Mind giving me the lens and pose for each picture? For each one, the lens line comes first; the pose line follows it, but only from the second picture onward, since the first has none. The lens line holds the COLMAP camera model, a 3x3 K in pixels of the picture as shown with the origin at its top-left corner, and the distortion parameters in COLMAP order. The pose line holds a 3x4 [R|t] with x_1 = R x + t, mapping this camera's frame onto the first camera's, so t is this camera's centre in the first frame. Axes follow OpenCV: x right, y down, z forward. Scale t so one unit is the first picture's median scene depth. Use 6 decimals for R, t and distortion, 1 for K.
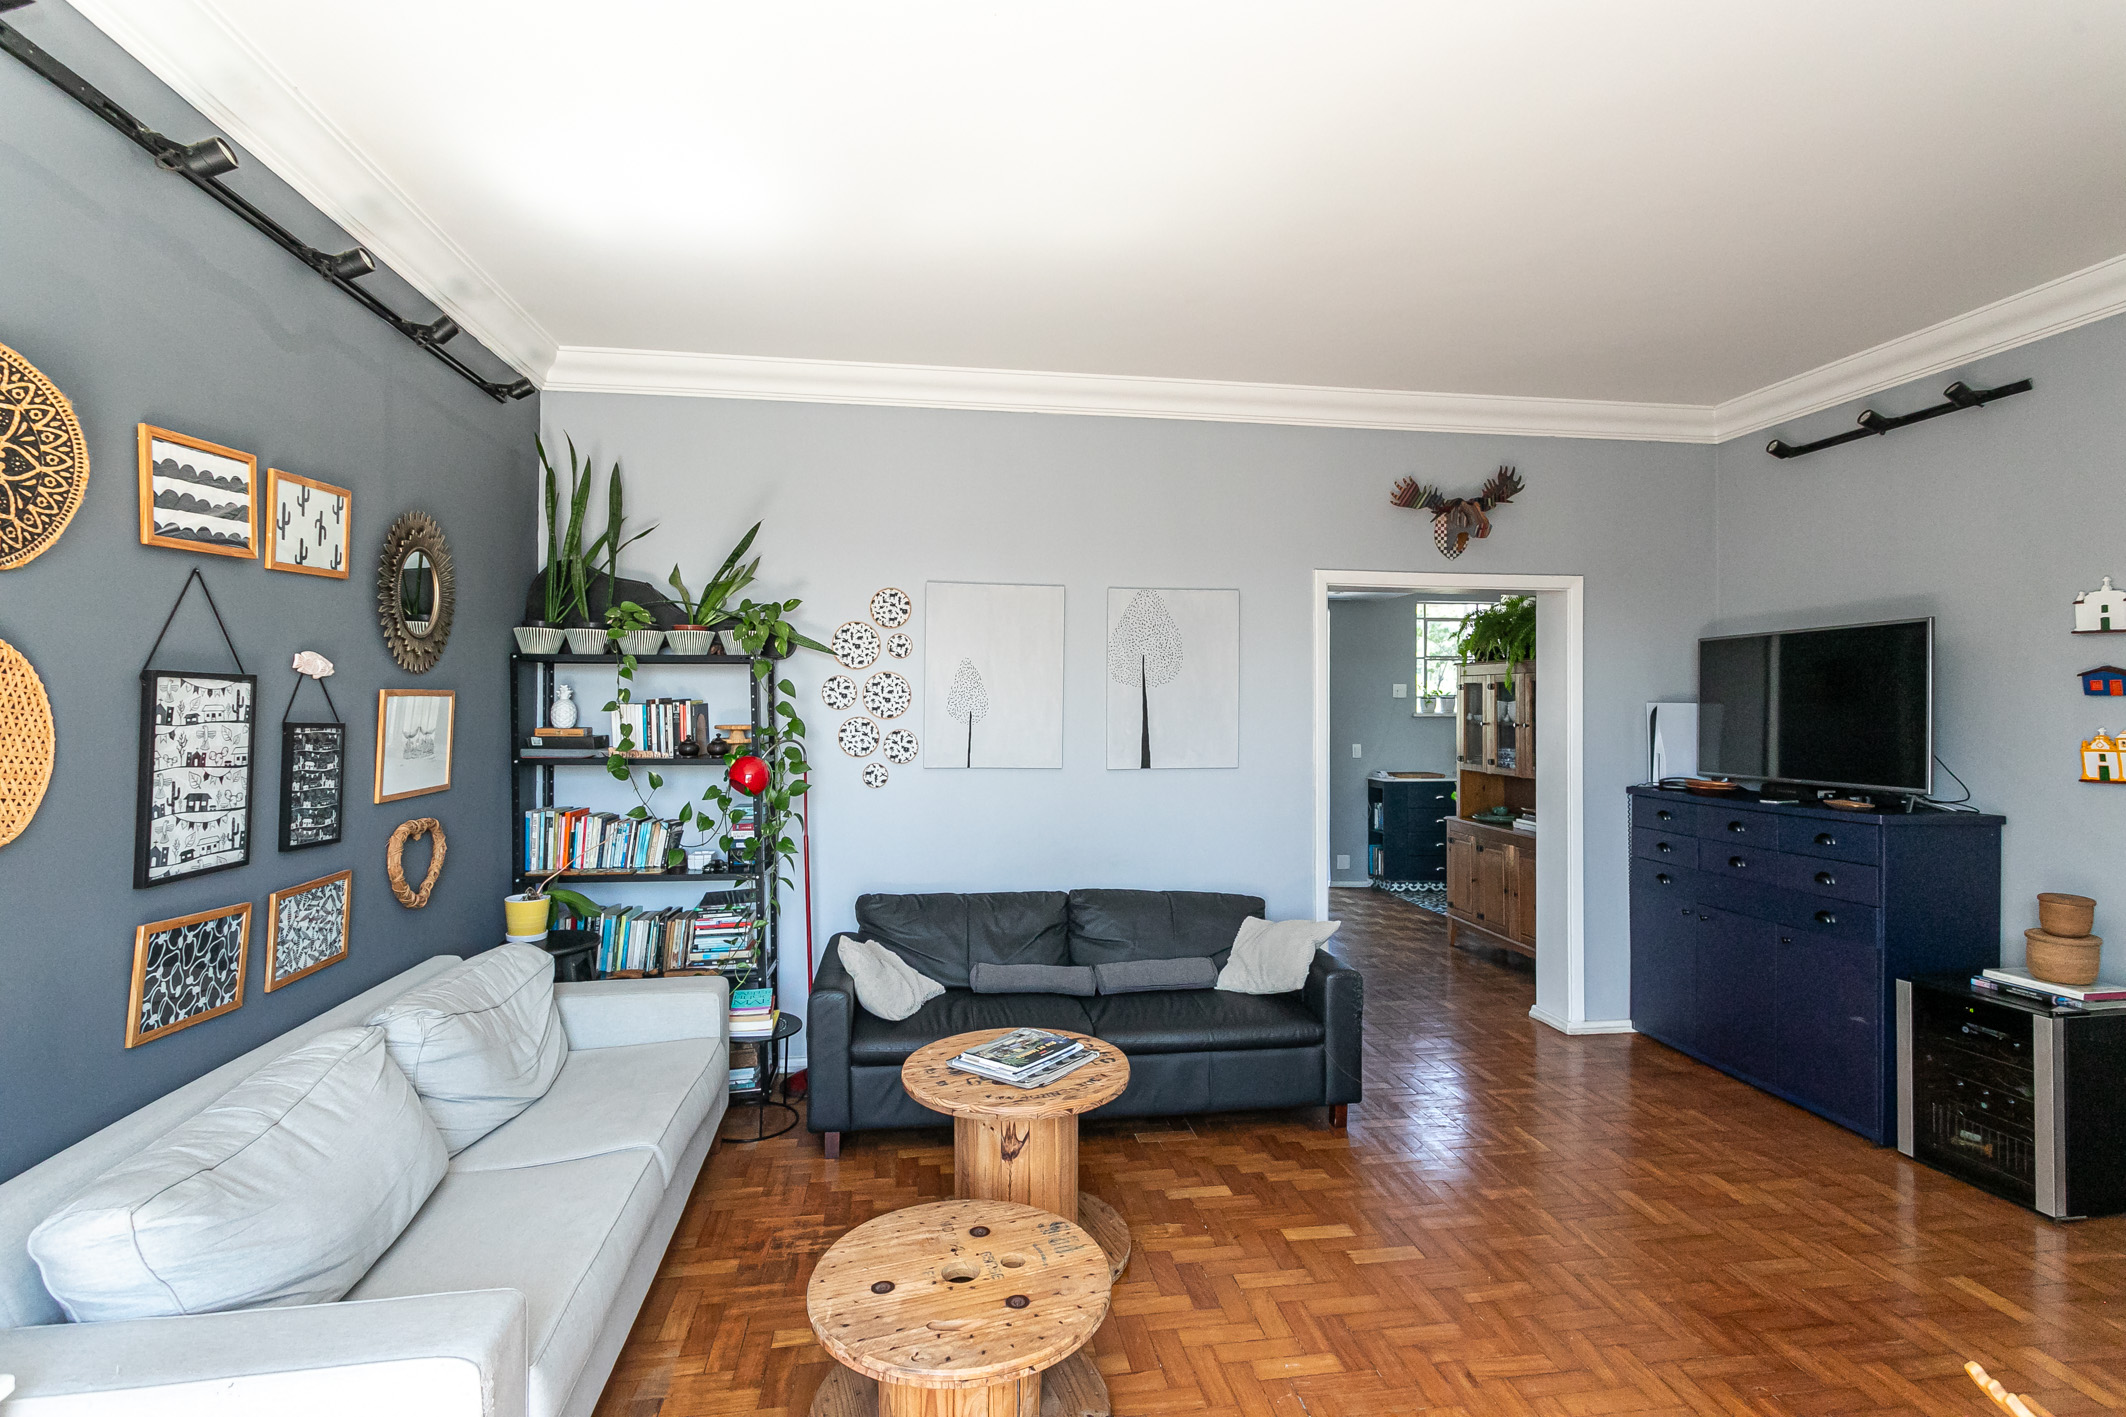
lens RADIAL K [[1020.2, 0, 1061.2], [0, 1020.2, 695.3], [0, 0, 1]] dist [0.005629, 0.000815]
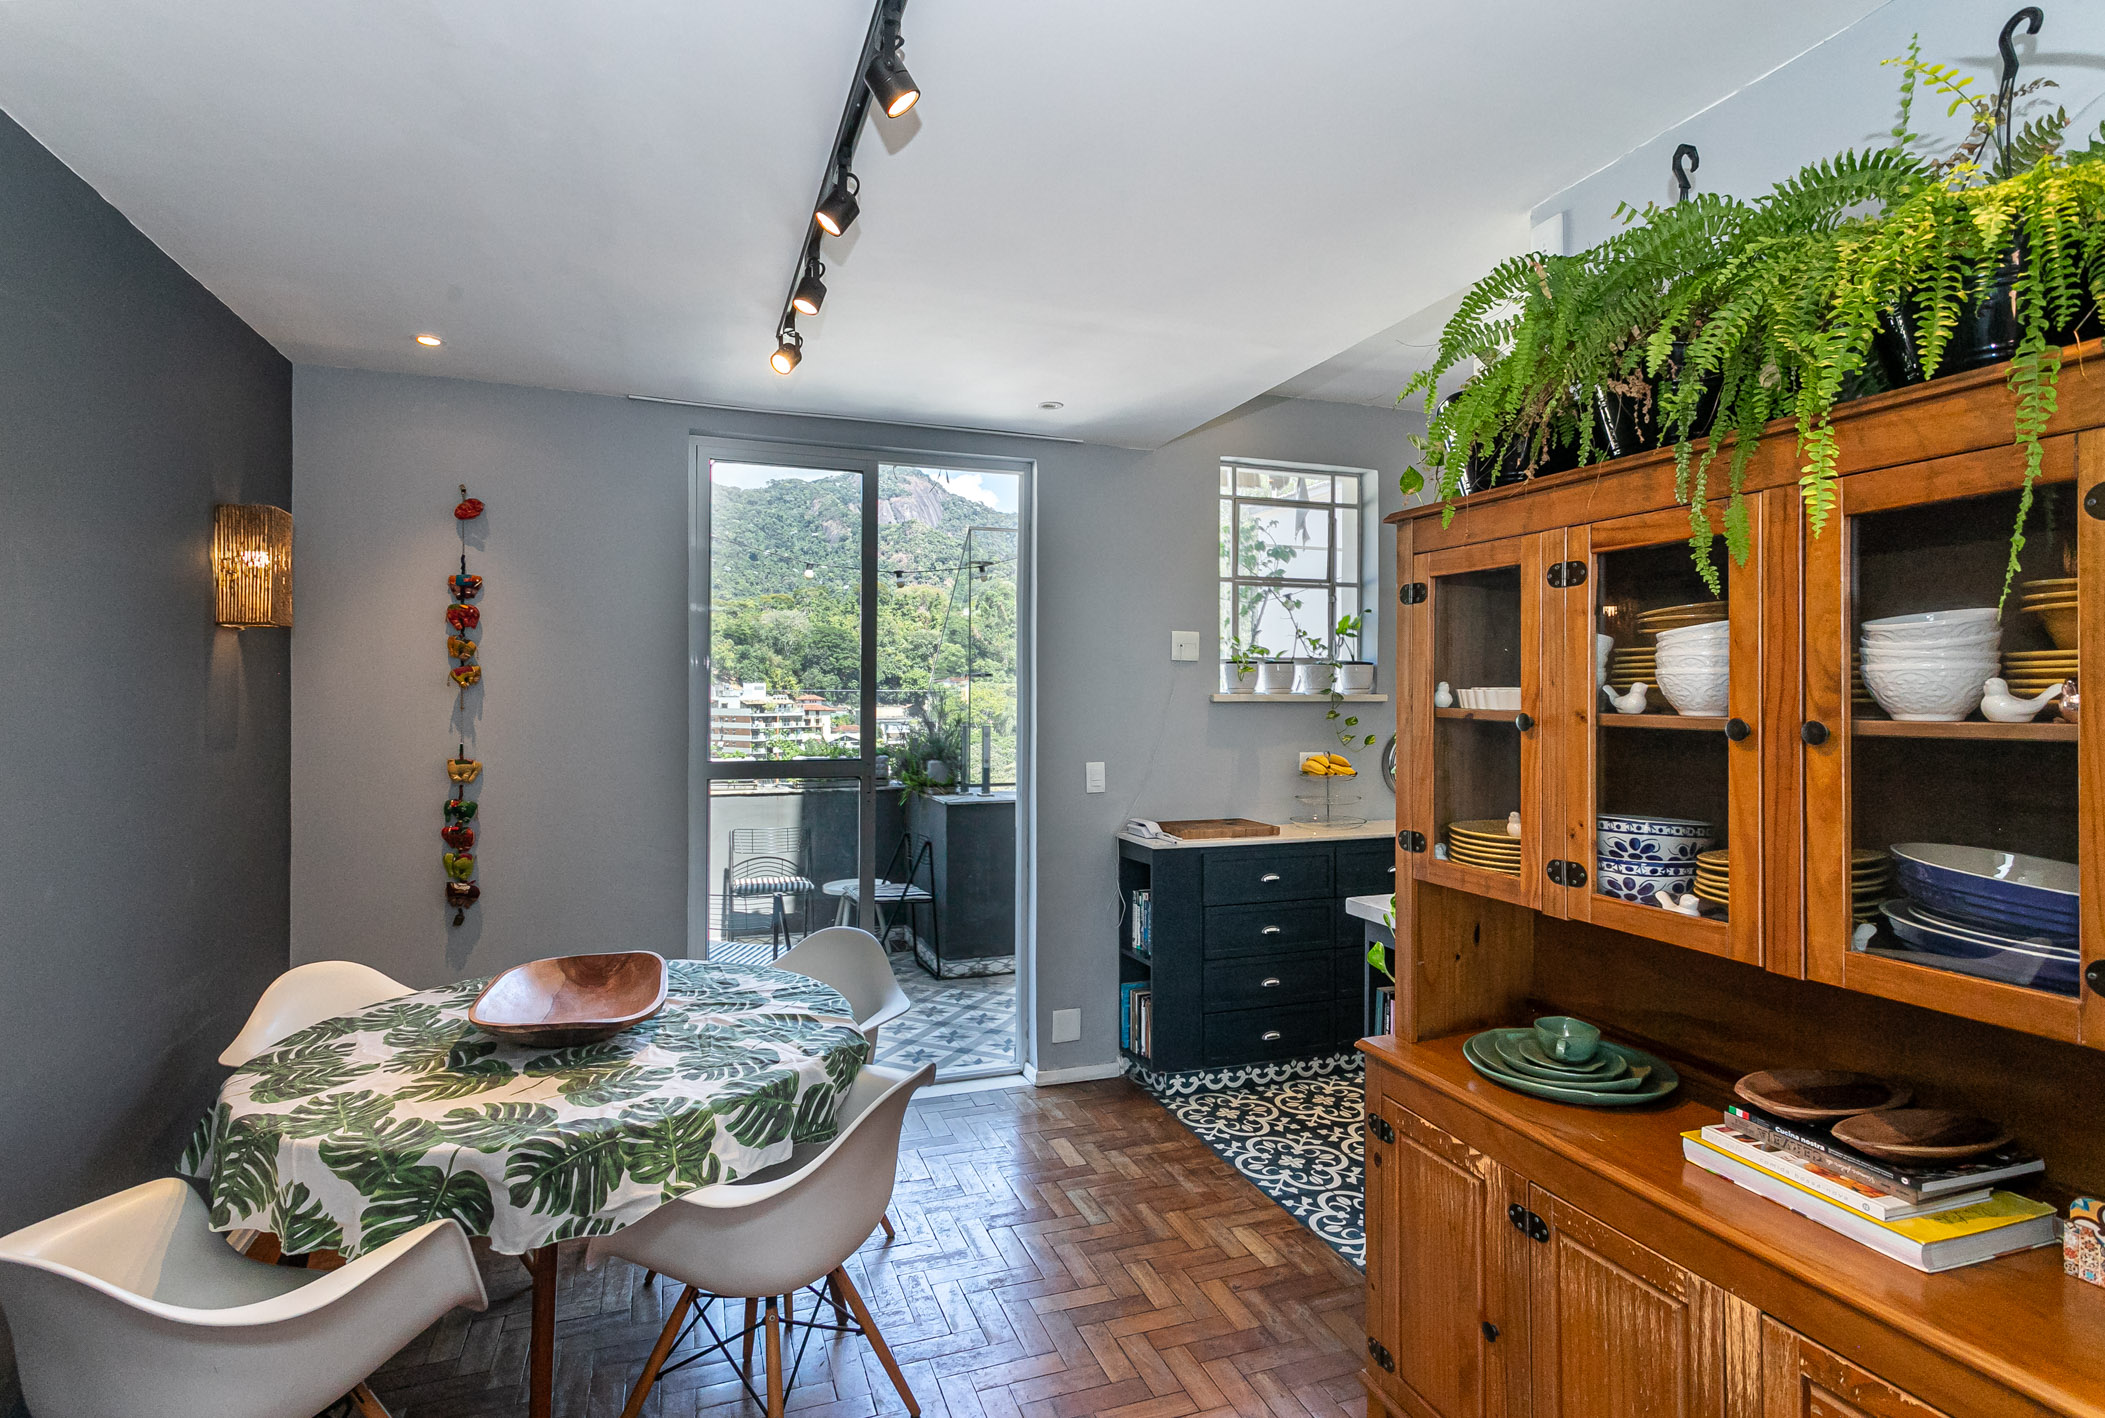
lens RADIAL K [[1010.1, 0, 1033.5], [0, 1010.1, 703.1], [0, 0, 1]] dist [0.005629, 0.000815]
pose [[0.981262, -0.004222, 0.192634, 0.417610], [0.001387, 0.999889, 0.014853, 0.033495], [-0.192676, -0.014308, 0.981158, 1.337978]]
